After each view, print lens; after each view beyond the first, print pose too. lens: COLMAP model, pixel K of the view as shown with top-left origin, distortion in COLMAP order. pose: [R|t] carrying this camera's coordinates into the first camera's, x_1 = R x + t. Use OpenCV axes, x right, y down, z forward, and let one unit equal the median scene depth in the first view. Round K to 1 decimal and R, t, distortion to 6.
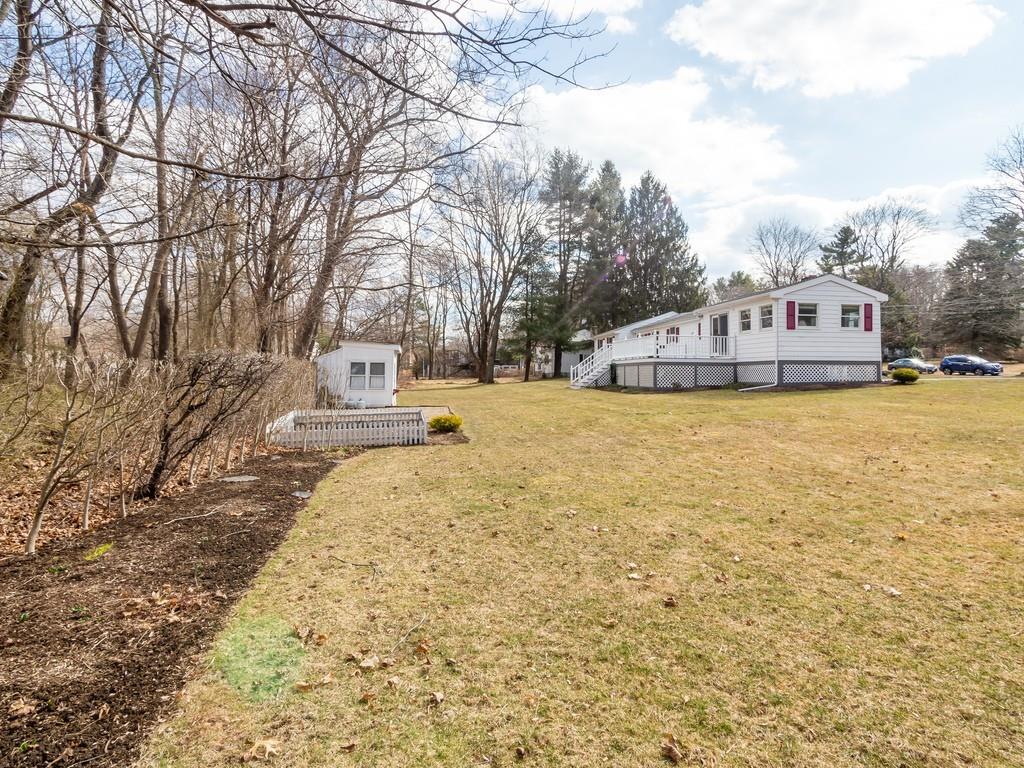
lens RADIAL K [[543.4, 0, 516.2], [0, 543.4, 376.9], [0, 0, 1]] dist [0.005631, -0.000124]
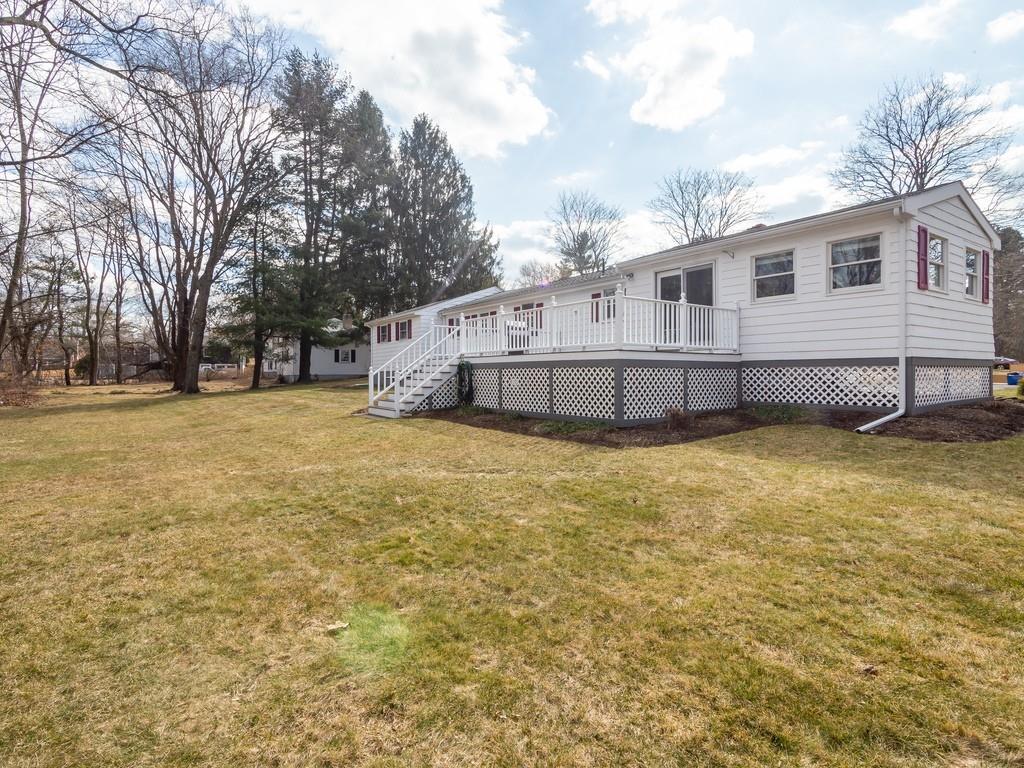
lens RADIAL K [[544.4, 0, 495.7], [0, 544.4, 381.7], [0, 0, 1]] dist [0.005295, -0.000015]
pose [[0.901085, -0.011389, 0.433492, -0.004893], [0.006815, 0.999904, 0.012104, -0.006666], [-0.433588, -0.007952, 0.901076, 0.270493]]
